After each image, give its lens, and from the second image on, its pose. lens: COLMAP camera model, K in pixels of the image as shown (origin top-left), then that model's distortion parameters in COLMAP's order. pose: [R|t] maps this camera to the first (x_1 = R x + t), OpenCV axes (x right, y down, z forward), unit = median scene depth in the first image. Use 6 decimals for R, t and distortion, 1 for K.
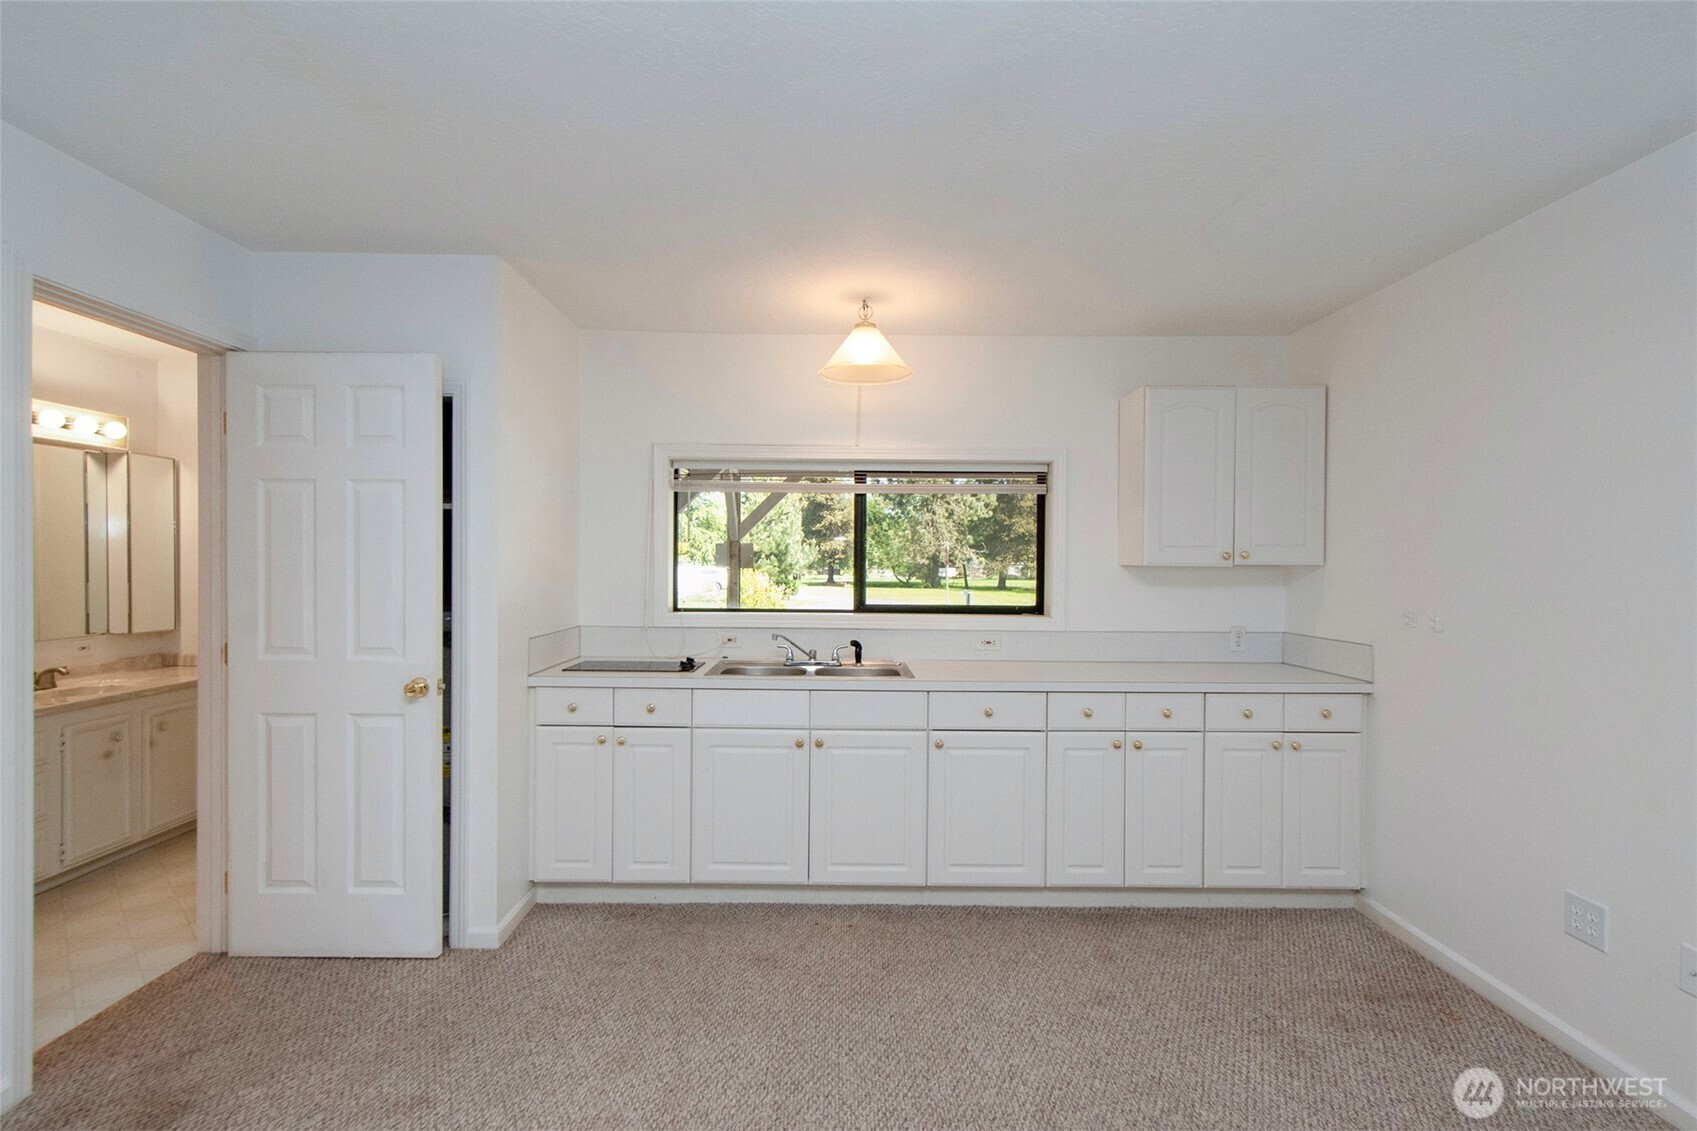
lens RADIAL K [[823.3, 0, 836.8], [0, 823.3, 577.7], [0, 0, 1]] dist [0.011280, 0.000069]
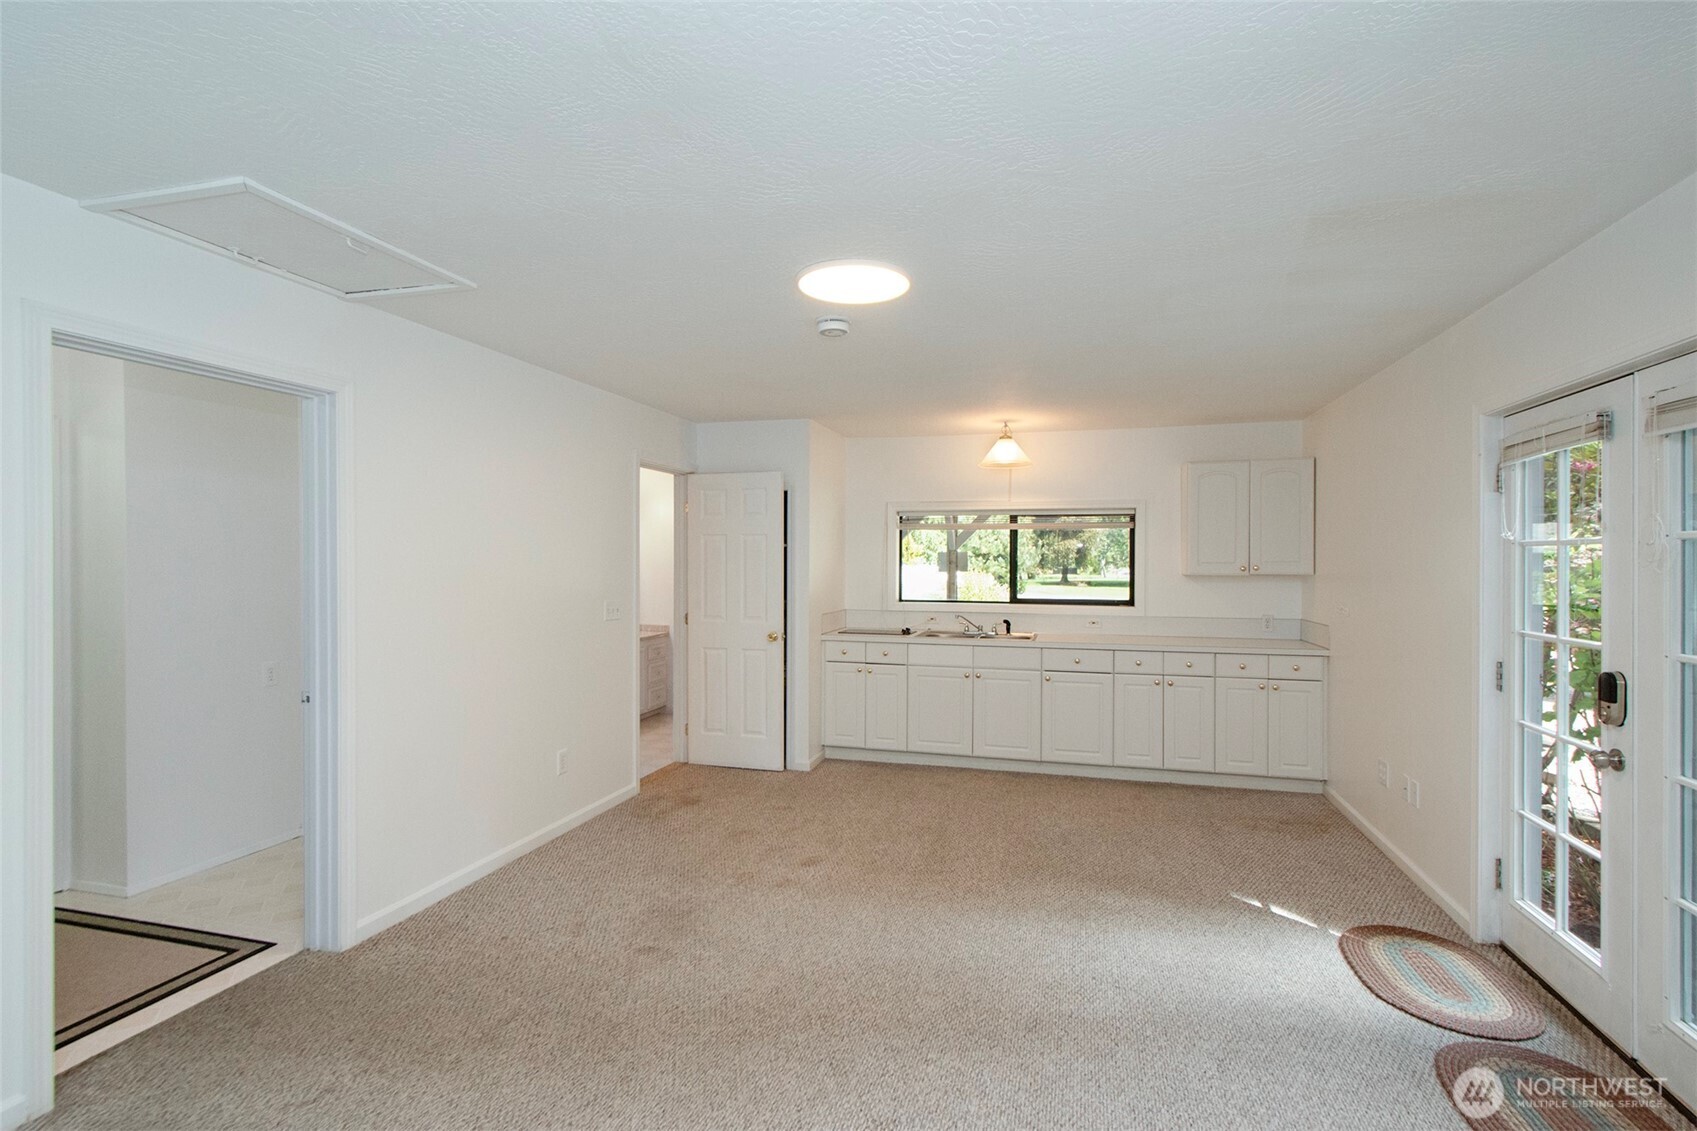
lens RADIAL K [[785.8, 0, 857.7], [0, 785.8, 568.0], [0, 0, 1]] dist [0.000318, 0.000105]
pose [[0.965185, -0.001520, -0.261563, 0.168184], [-0.001438, 0.999937, -0.011120, -0.011520], [0.261564, 0.011110, 0.965122, -0.688646]]
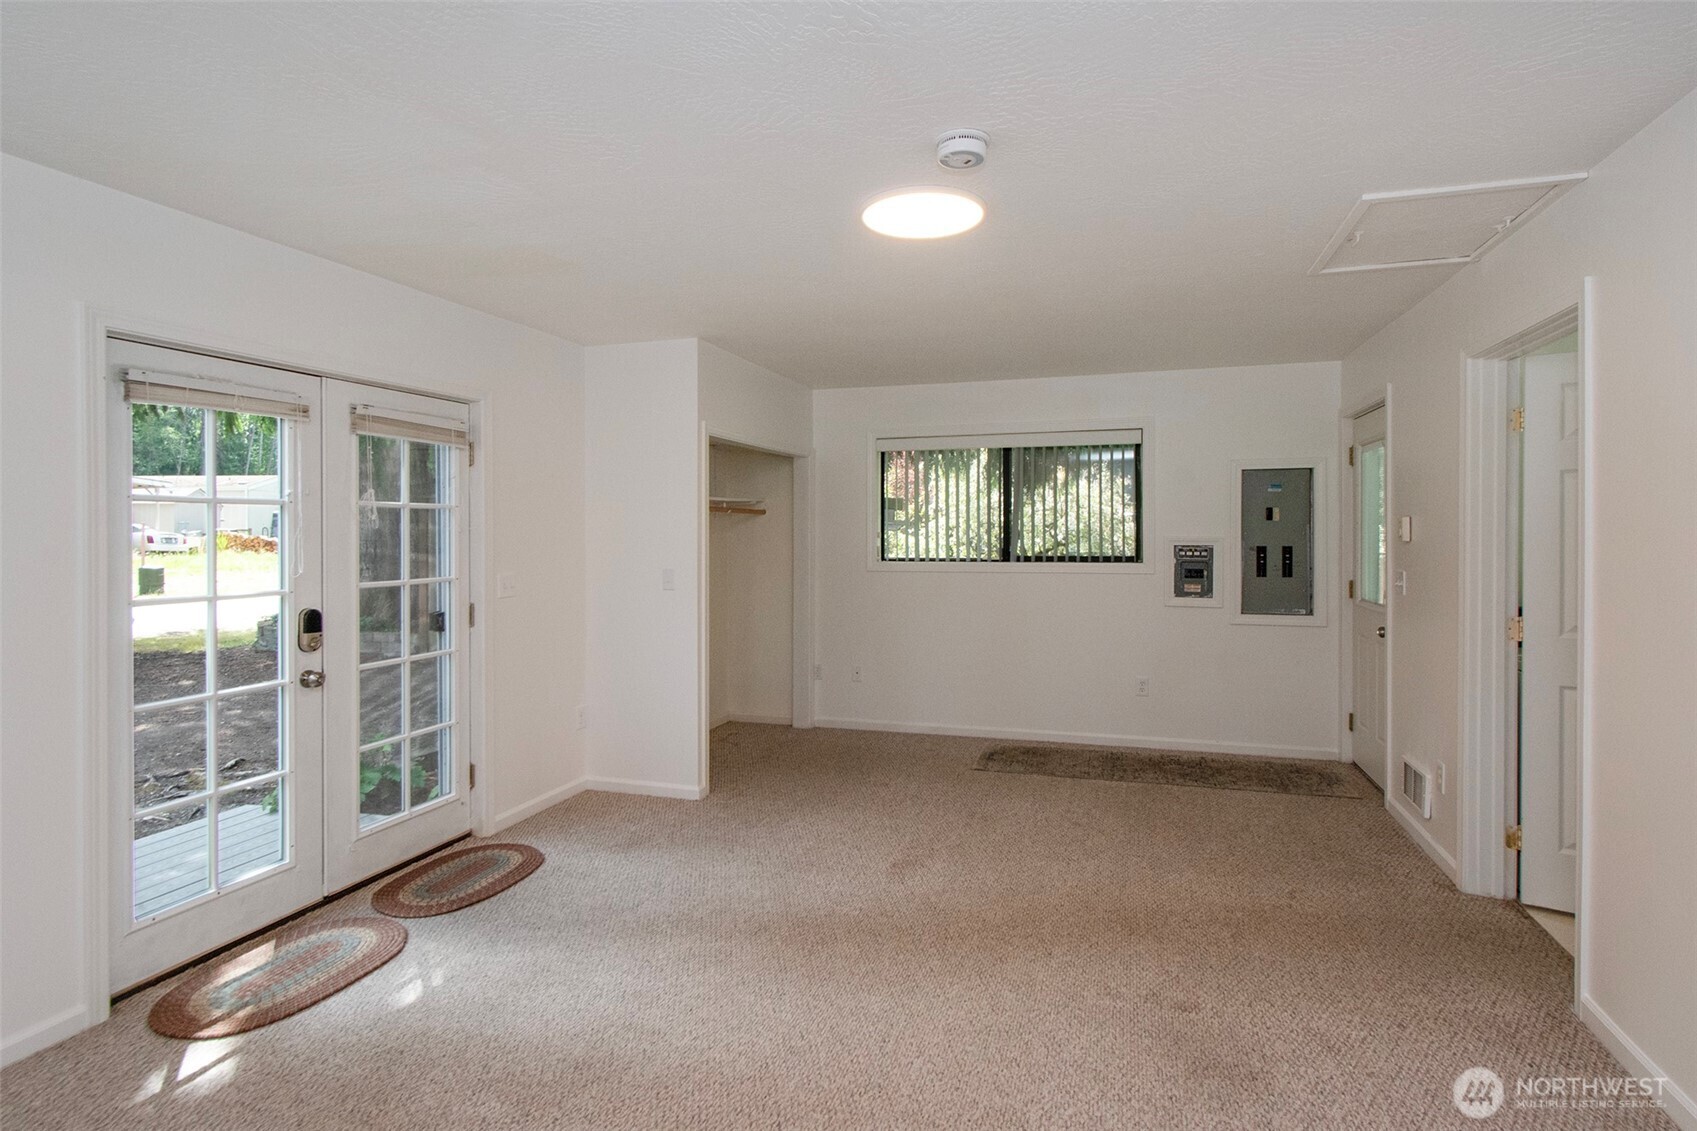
lens RADIAL K [[869.8, 0, 852.7], [0, 869.8, 534.4], [0, 0, 1]] dist [-0.000476, -0.000057]
pose [[-0.954145, -0.004448, 0.299313, -0.232715], [0.001766, 0.999789, 0.020488, -0.028916], [-0.299340, 0.020077, -0.953935, 0.908598]]
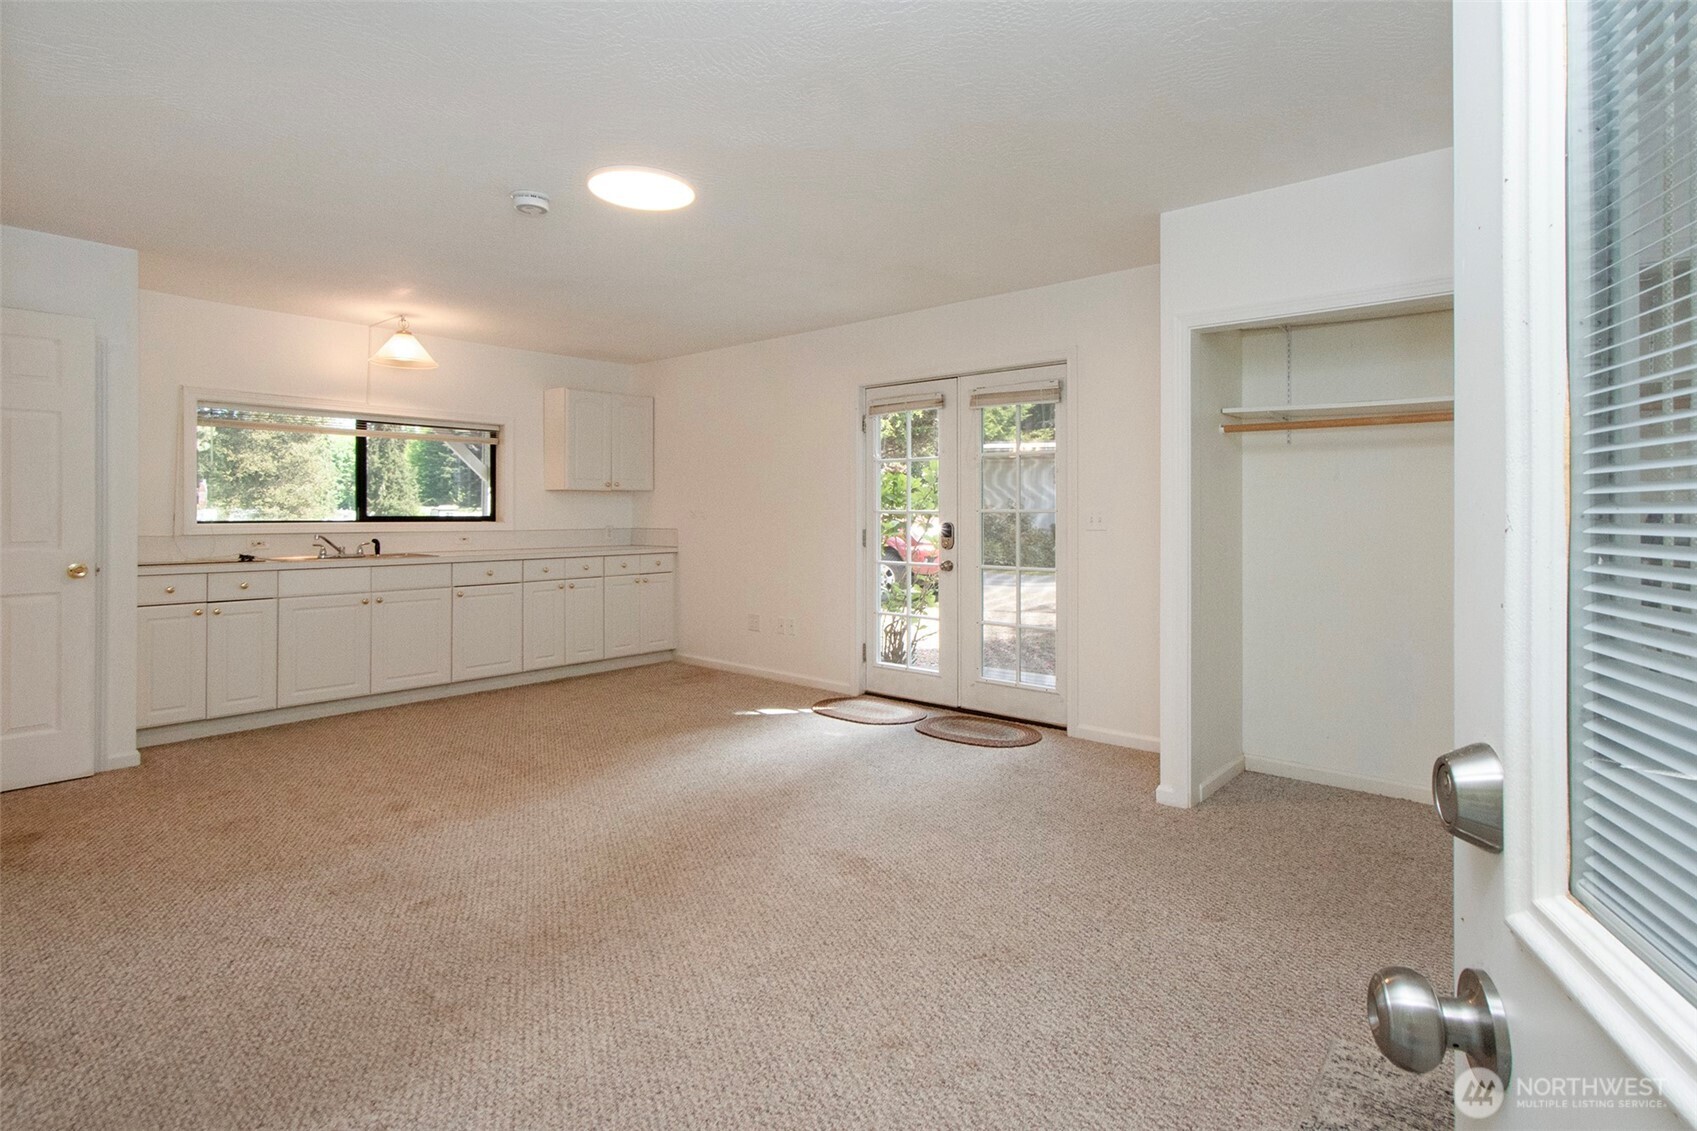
lens RADIAL K [[828.2, 0, 889.3], [0, 828.2, 507.9], [0, 0, 1]] dist [-0.000696, -0.000206]
pose [[0.639660, -0.004091, 0.768647, -0.590537], [0.017738, 0.999798, -0.009441, 0.058473], [-0.768454, 0.019674, 0.639603, -0.714286]]
